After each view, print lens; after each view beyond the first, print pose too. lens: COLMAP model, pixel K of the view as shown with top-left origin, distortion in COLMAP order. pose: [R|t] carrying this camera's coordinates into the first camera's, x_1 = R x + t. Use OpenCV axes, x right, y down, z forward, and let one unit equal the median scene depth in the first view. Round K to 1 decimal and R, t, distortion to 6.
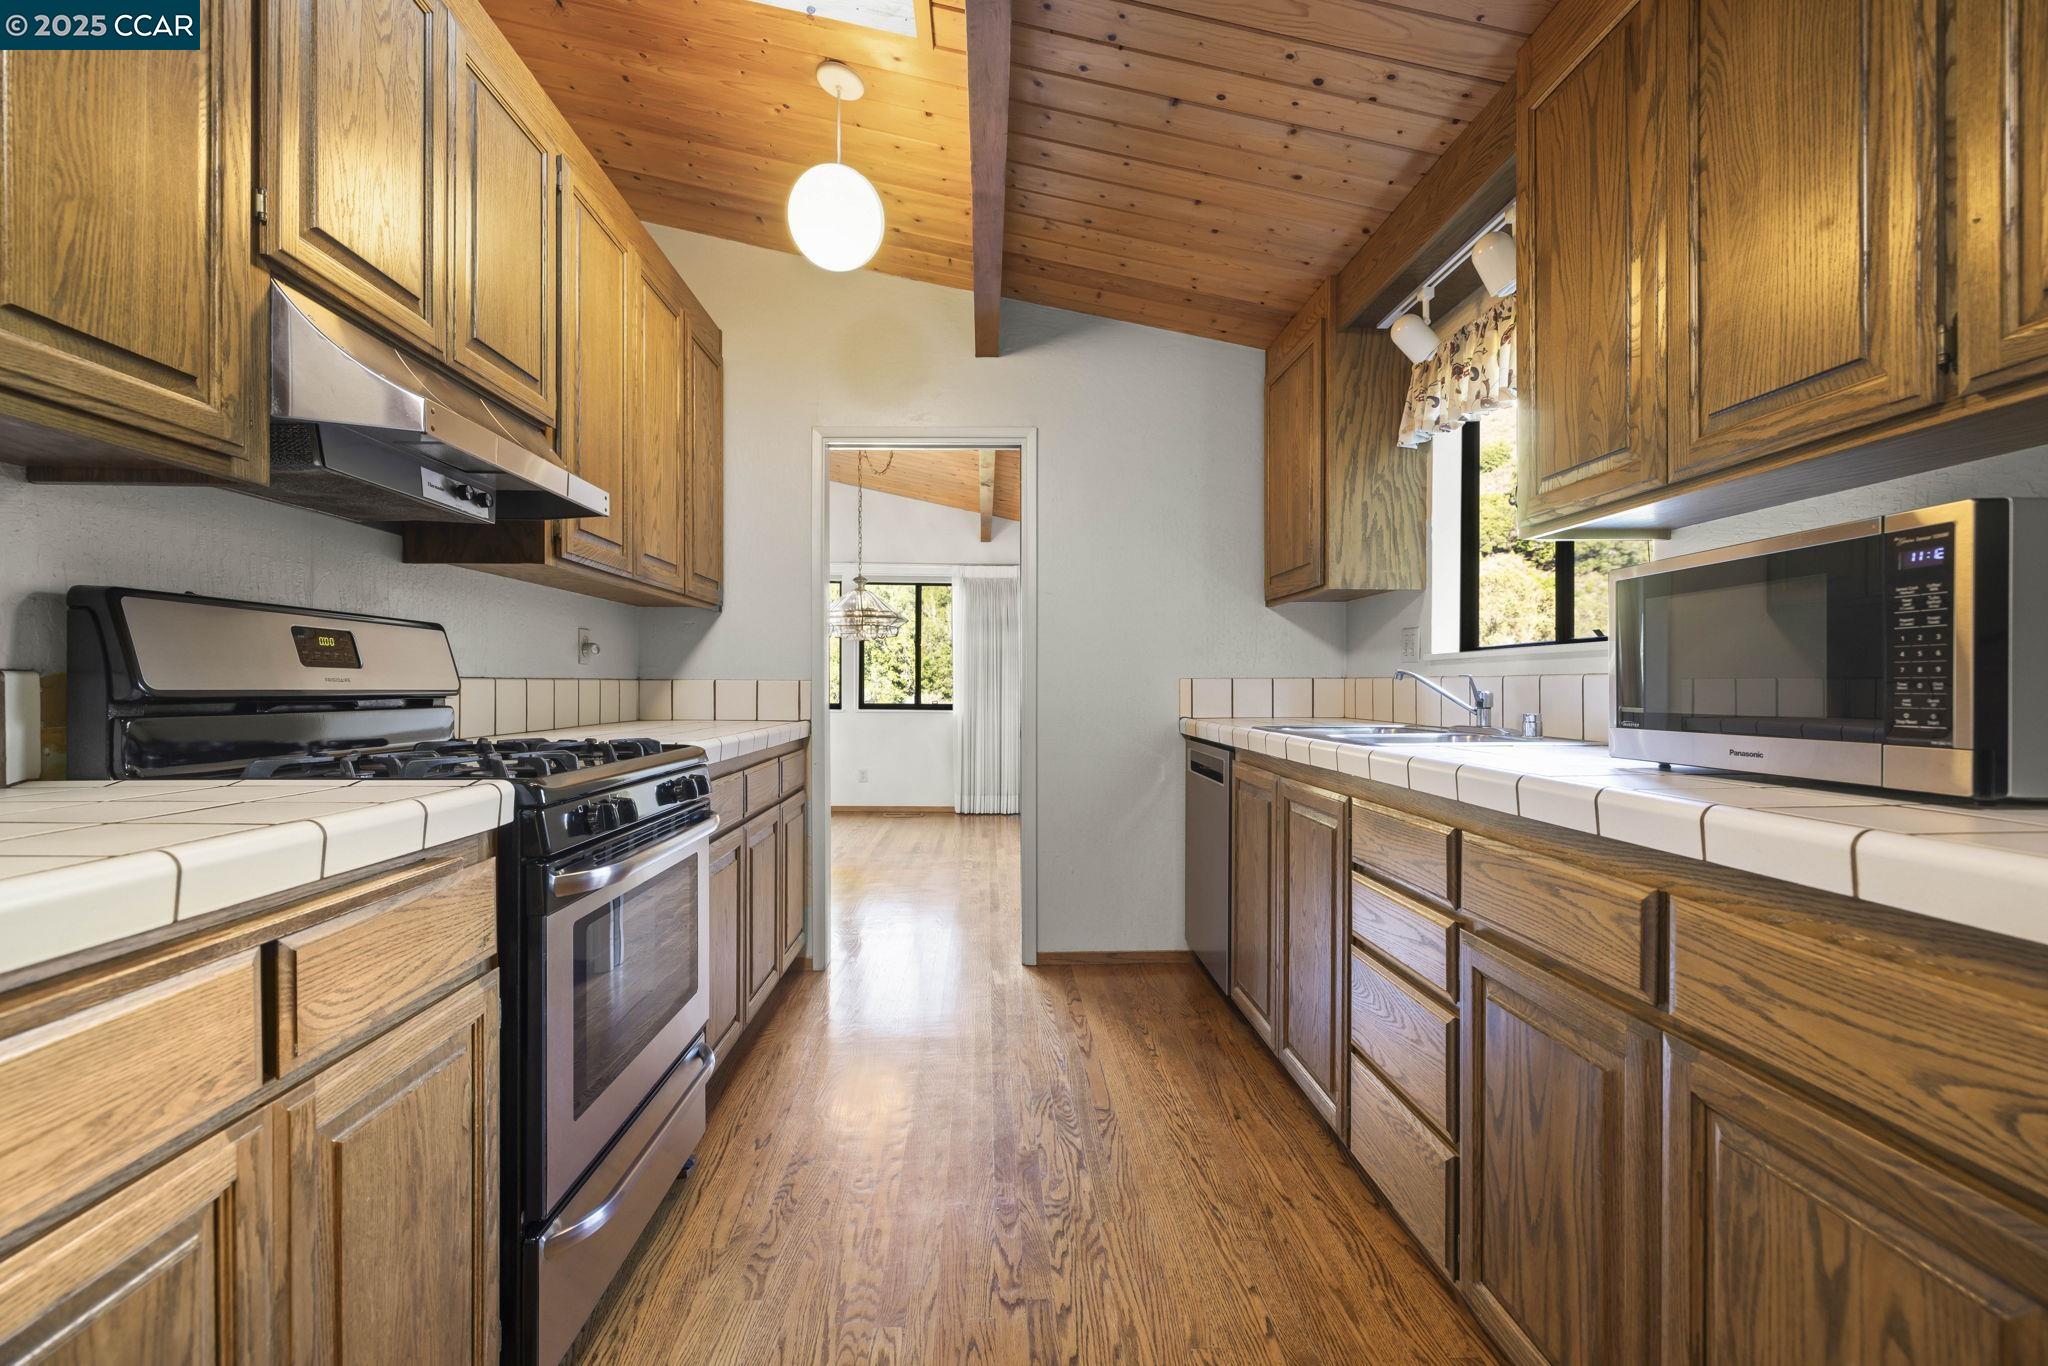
lens RADIAL K [[865.6, 0, 1019.0], [0, 865.6, 669.3], [0, 0, 1]] dist [-0.001899, -0.000343]
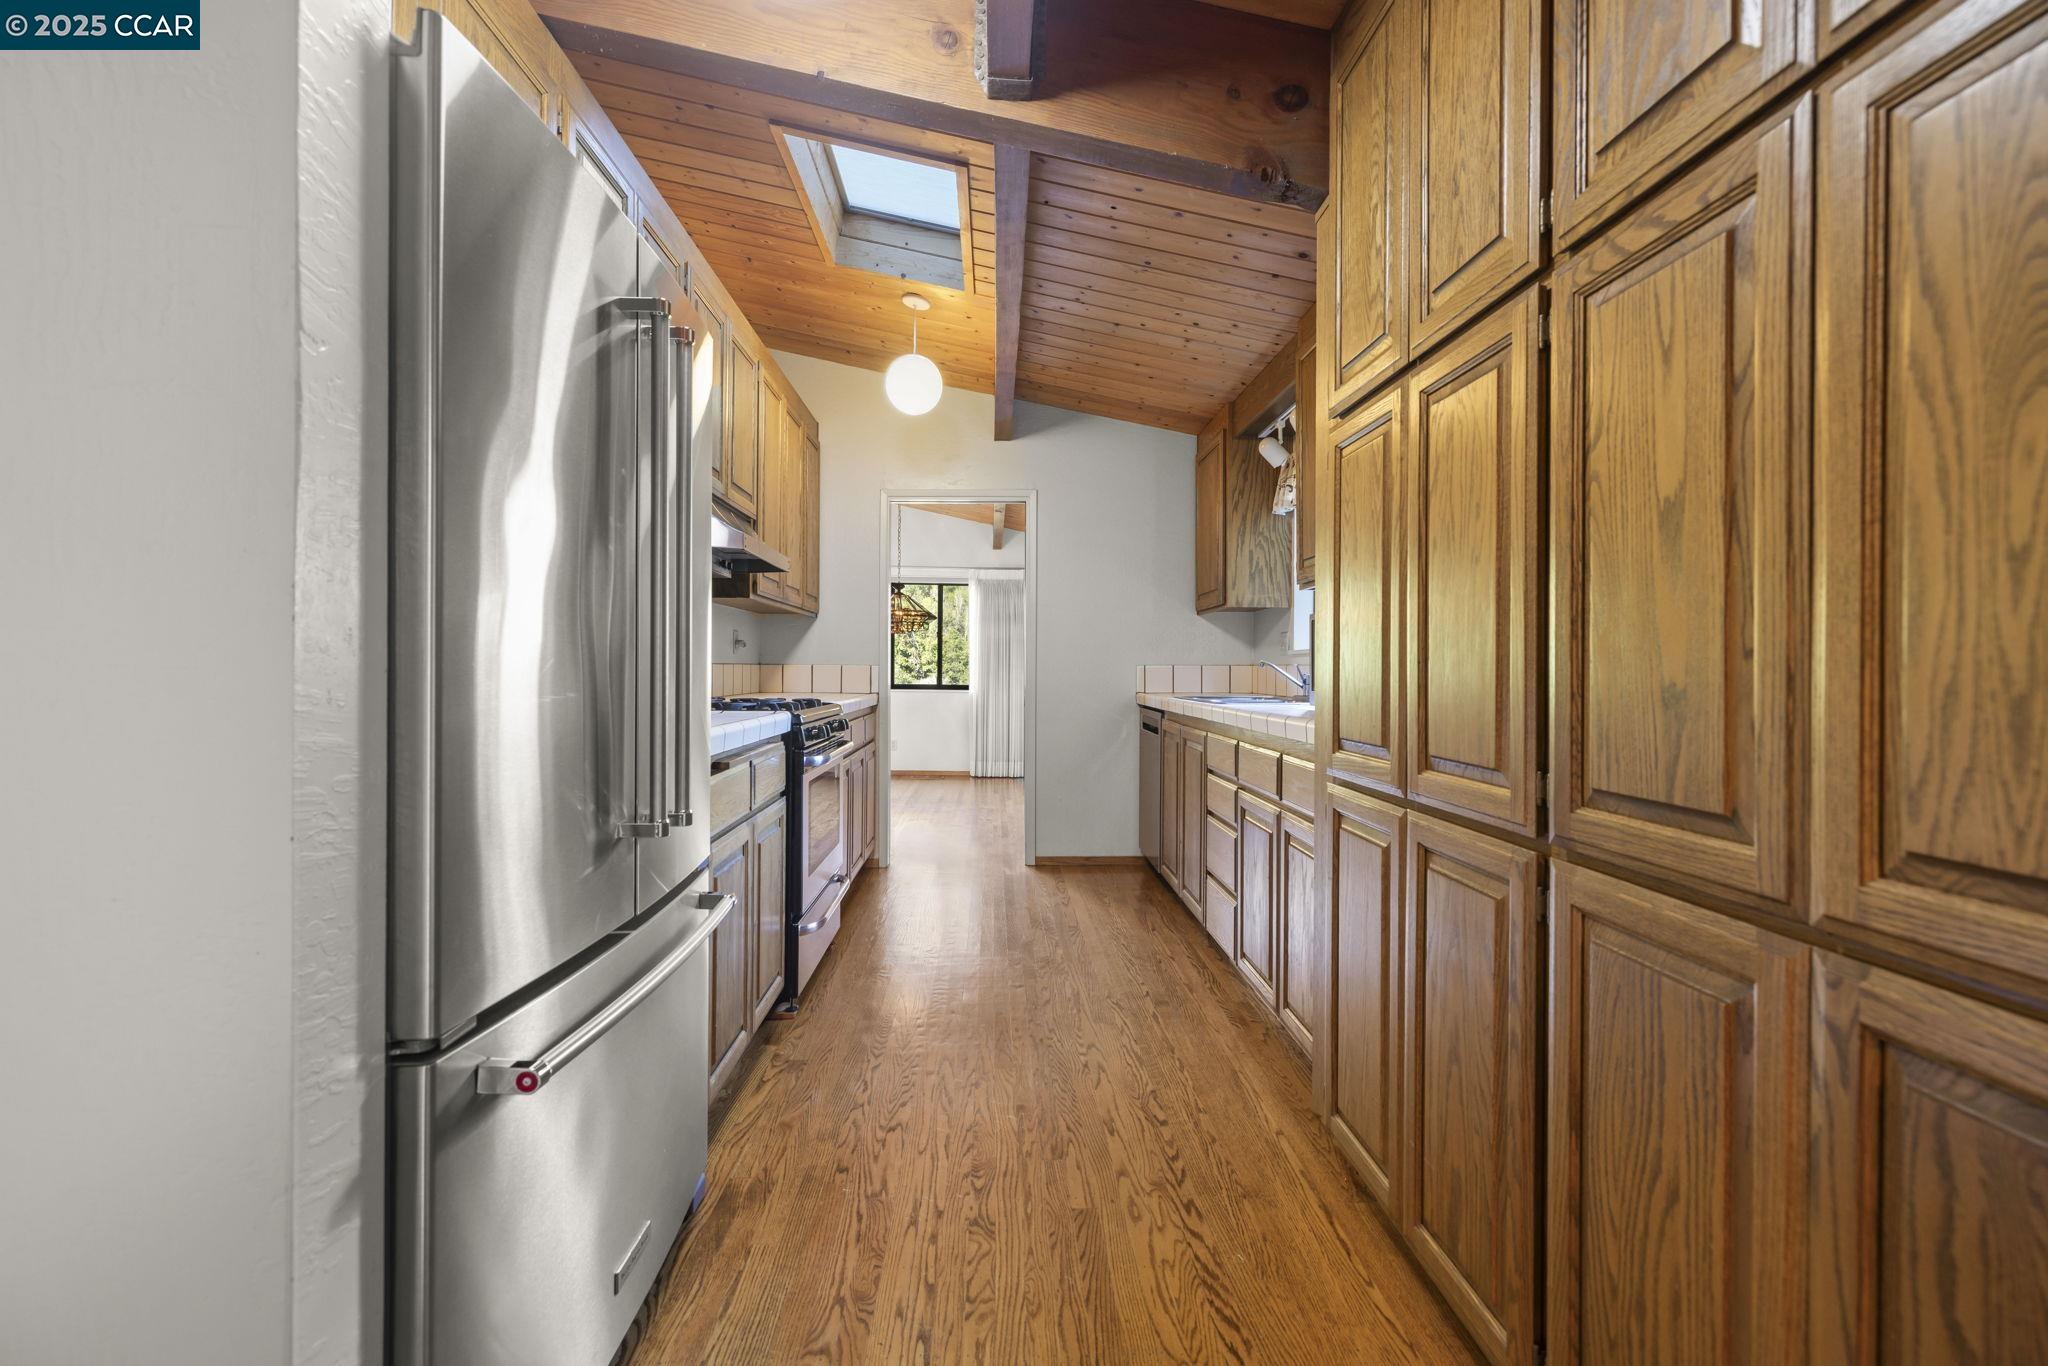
lens RADIAL K [[865.6, 0, 1019.0], [0, 865.6, 669.3], [0, 0, 1]] dist [-0.001899, -0.000343]
pose [[0.999962, 0.004441, -0.007451, 0.003425], [-0.004307, 0.999832, 0.017832, -0.008532], [0.007529, -0.017800, 0.999813, -0.512731]]
